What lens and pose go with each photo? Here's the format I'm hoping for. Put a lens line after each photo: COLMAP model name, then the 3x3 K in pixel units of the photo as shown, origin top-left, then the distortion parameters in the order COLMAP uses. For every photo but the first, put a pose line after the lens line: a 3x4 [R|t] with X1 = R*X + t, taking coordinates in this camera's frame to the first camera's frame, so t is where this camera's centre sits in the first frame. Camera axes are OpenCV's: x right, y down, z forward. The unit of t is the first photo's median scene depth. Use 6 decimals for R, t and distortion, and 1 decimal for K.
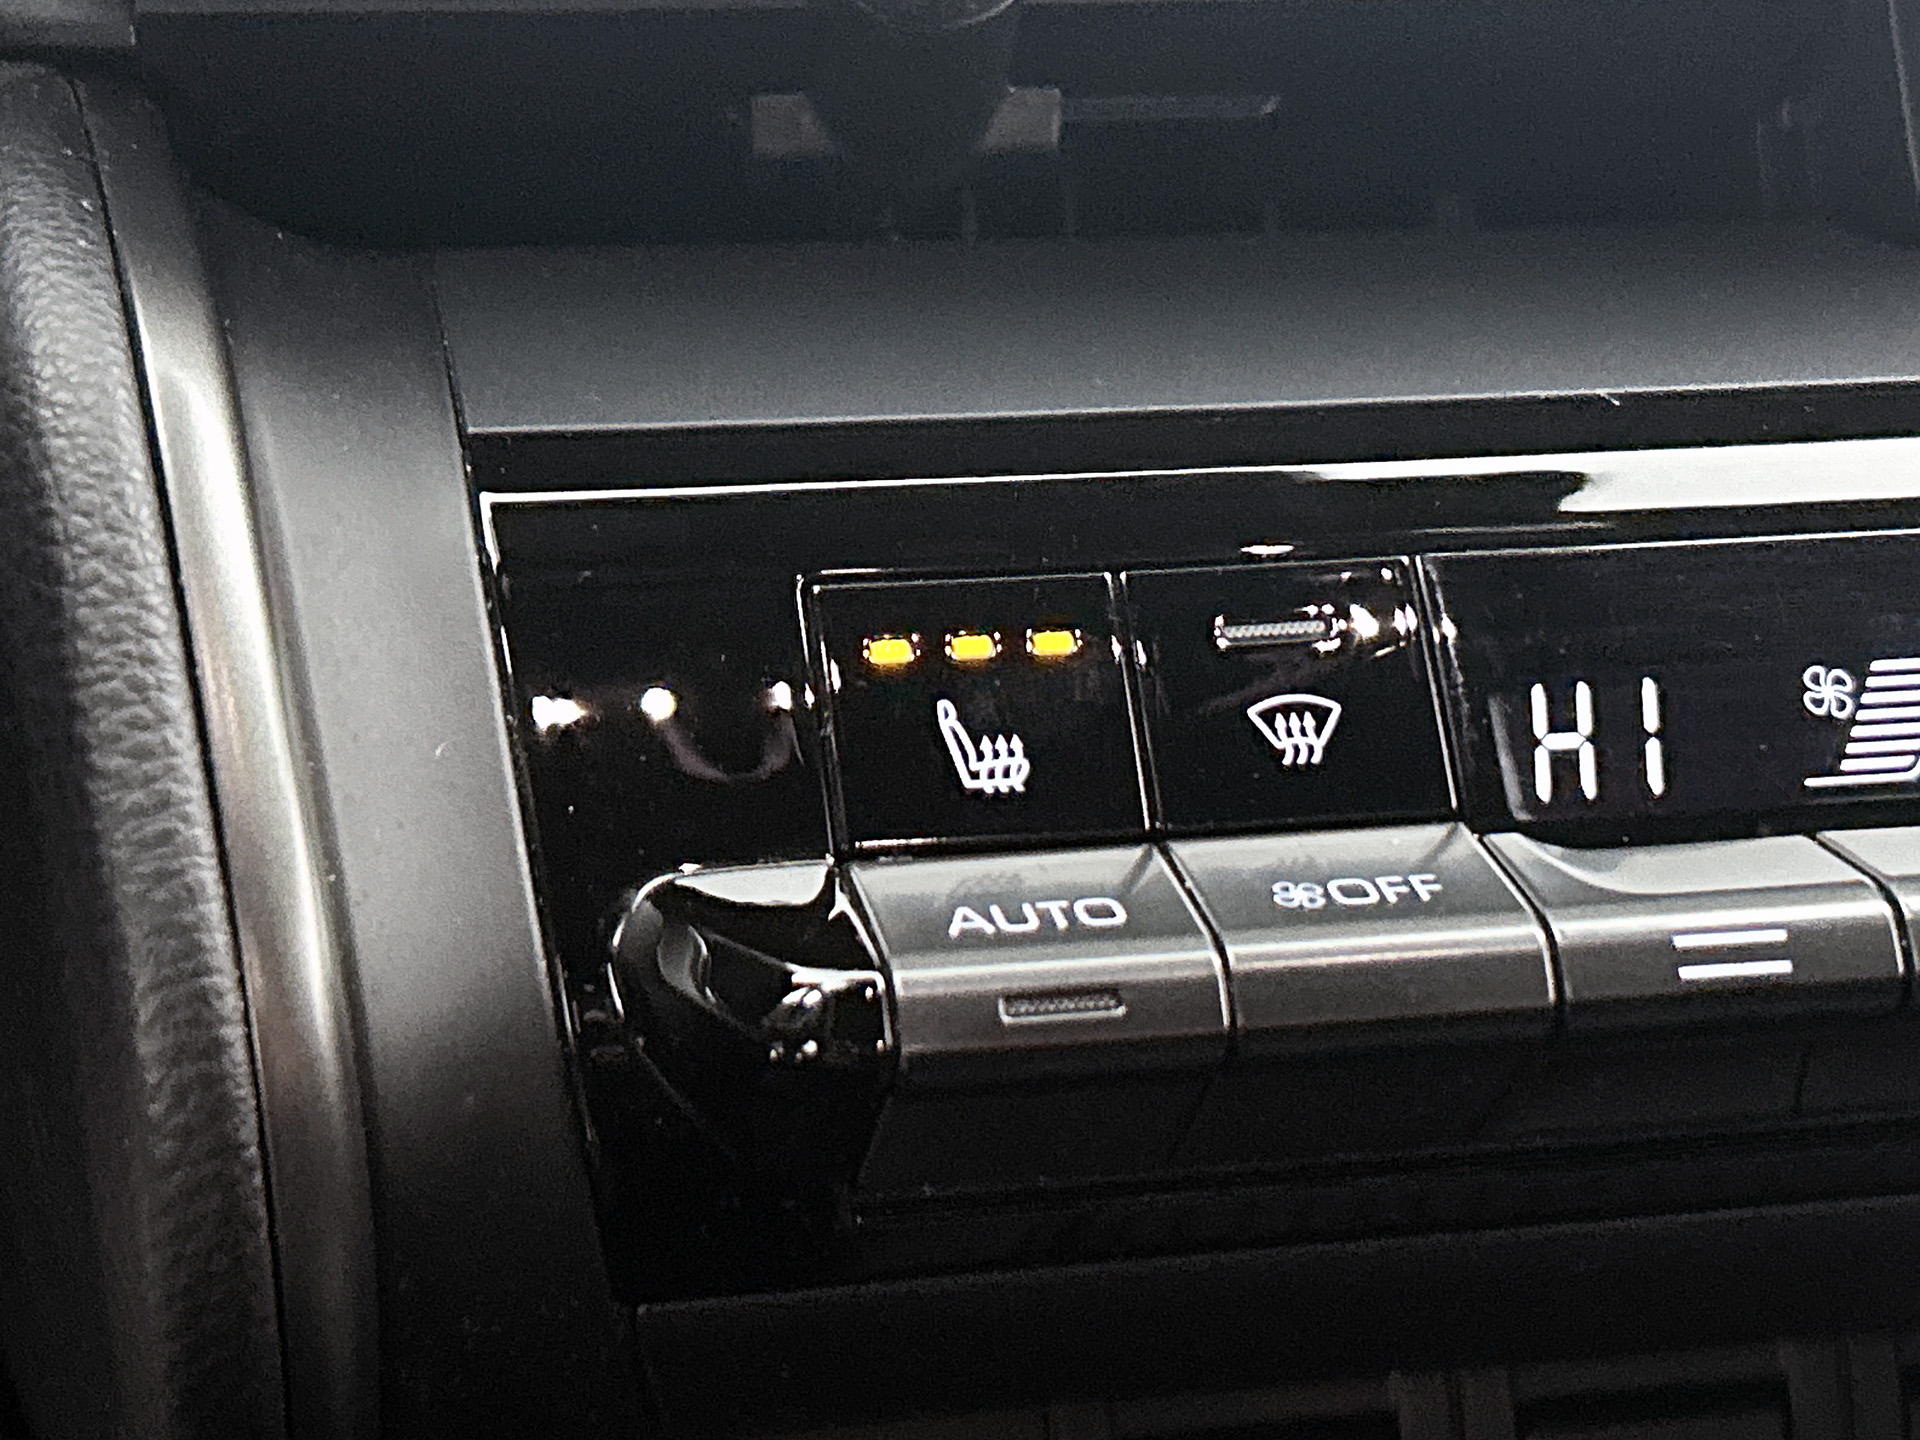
lens RADIAL K [[3751.8, 0, 957.1], [0, 3751.8, 718.4], [0, 0, 1]] dist [0.161598, -0.017321]
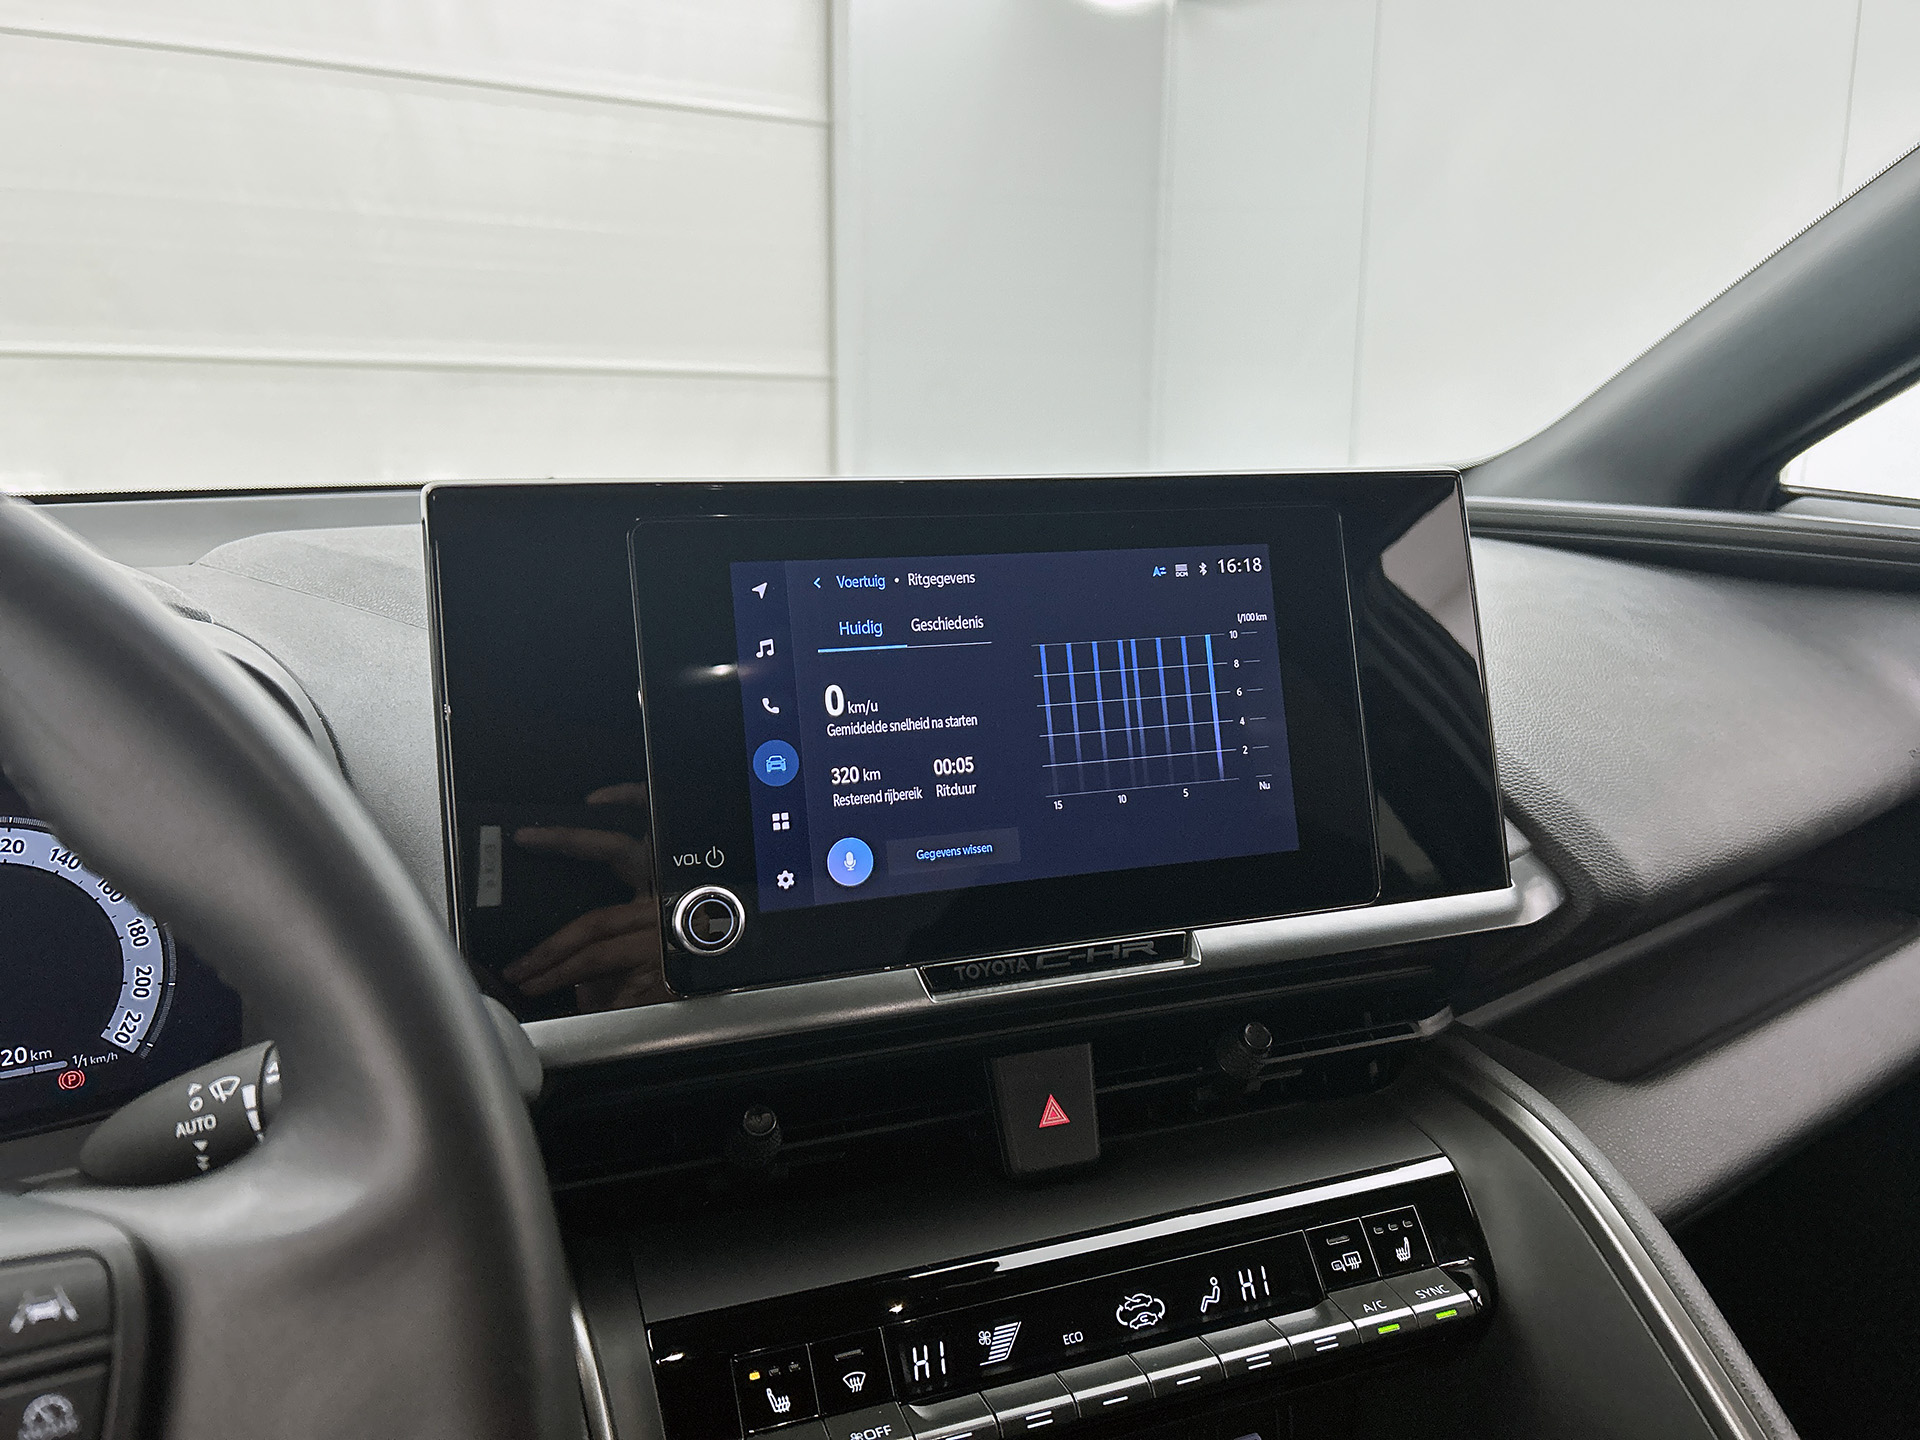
lens RADIAL K [[1478.2, 0, 963.9], [0, 1478.2, 723.1], [0, 0, 1]] dist [0.046372, -0.074536]
pose [[0.986993, -0.041008, 0.155445, -0.015071], [0.059509, 0.991429, -0.116303, -0.514532], [-0.149343, 0.124041, 0.980974, -0.701004]]
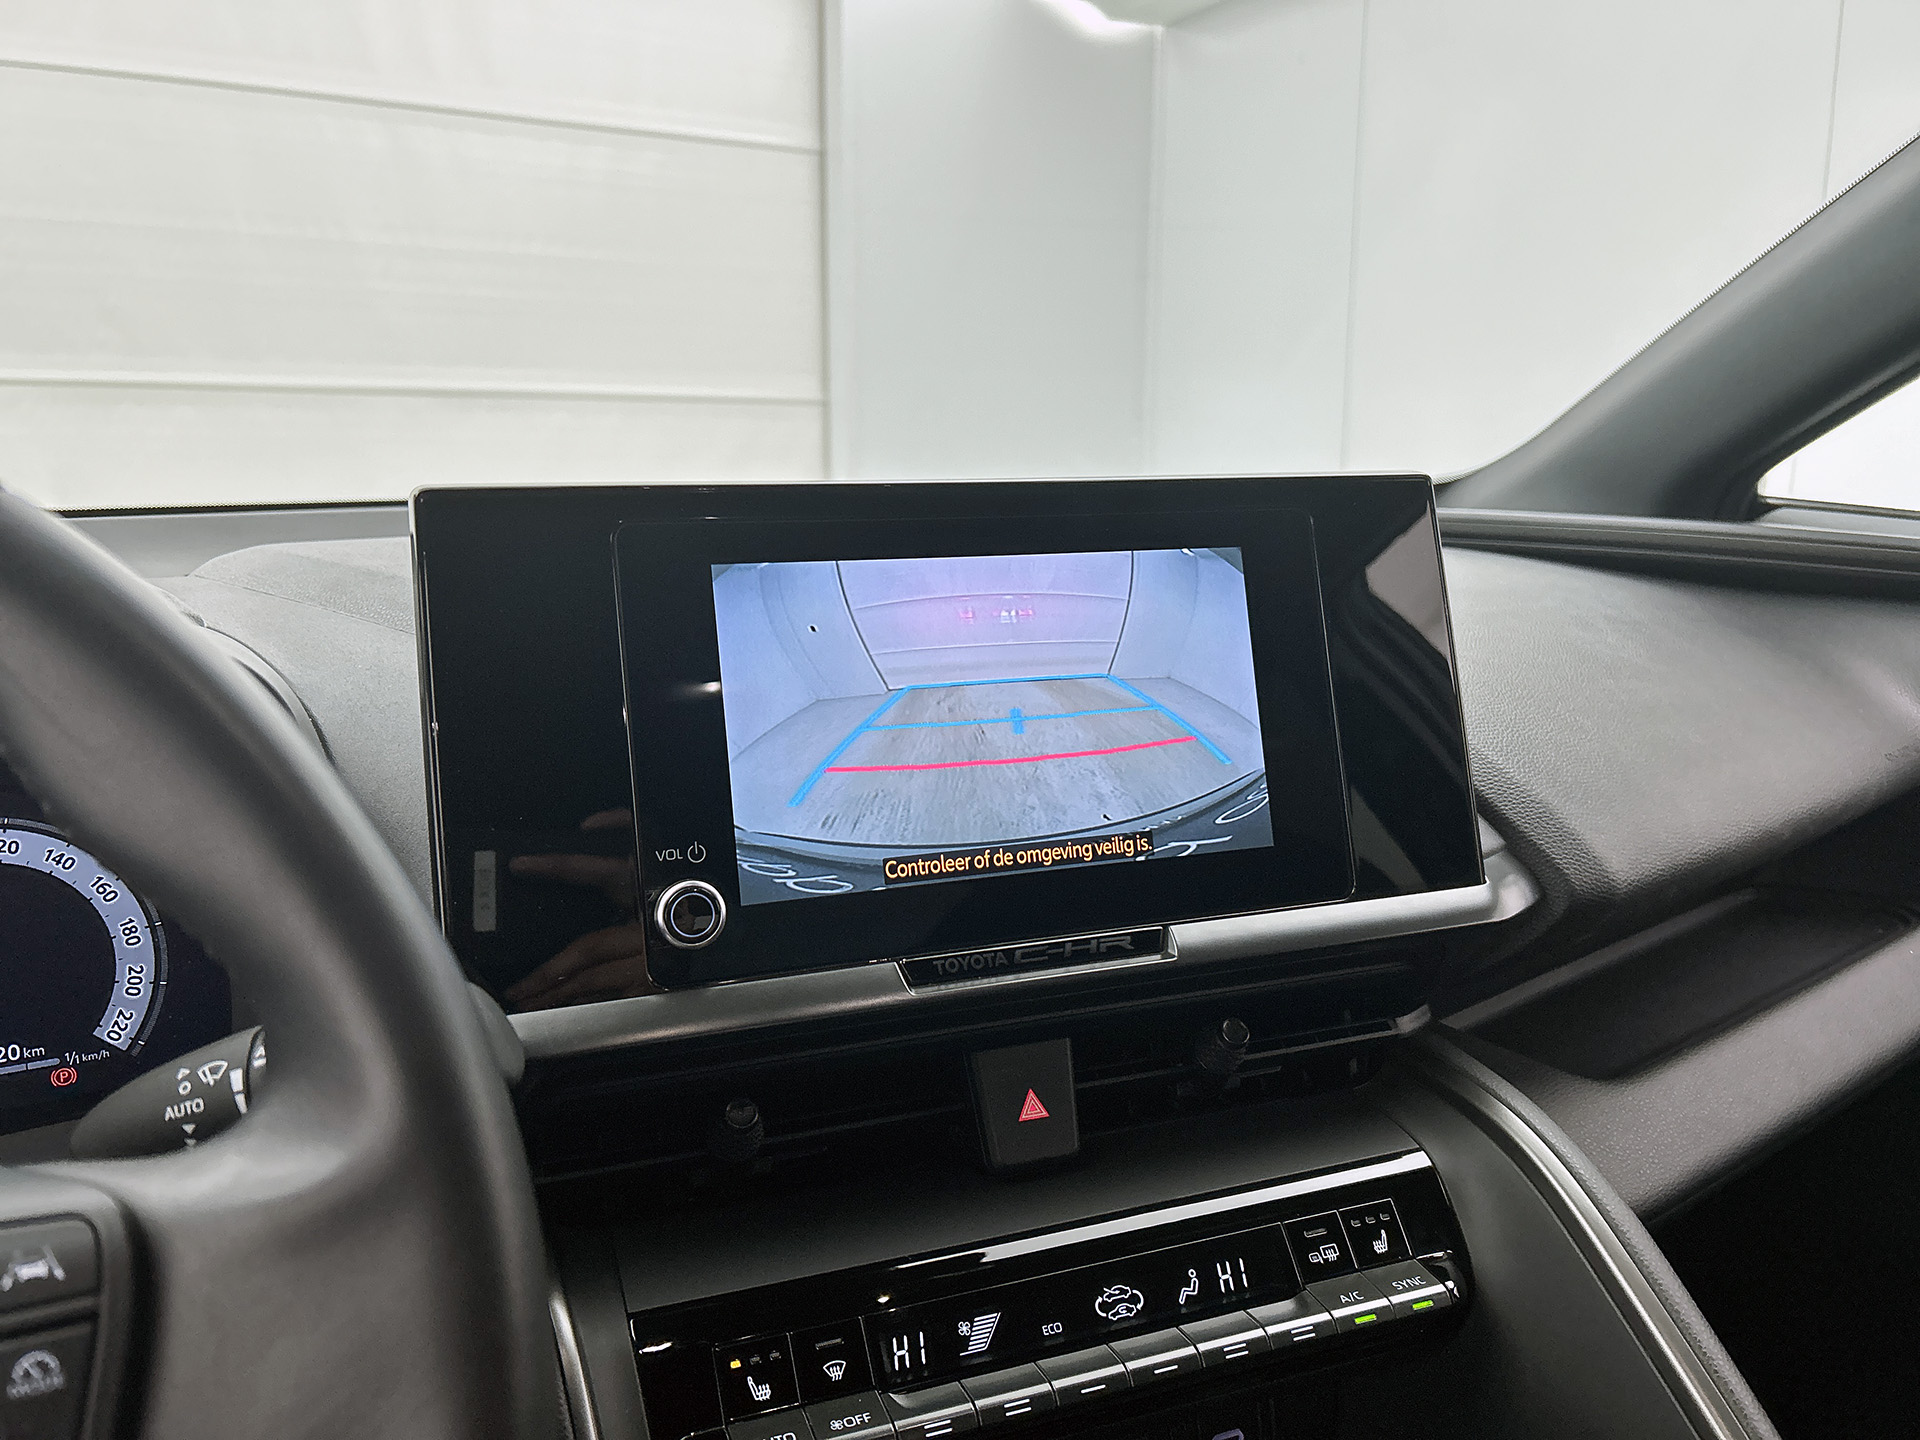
lens RADIAL K [[1478.0, 0, 956.4], [0, 1478.0, 715.8], [0, 0, 1]] dist [0.046962, -0.076642]
pose [[0.987154, -0.042161, 0.154106, 0.000140], [0.063571, 0.988562, -0.136764, -0.478633], [-0.146578, 0.144804, 0.978543, -0.731091]]
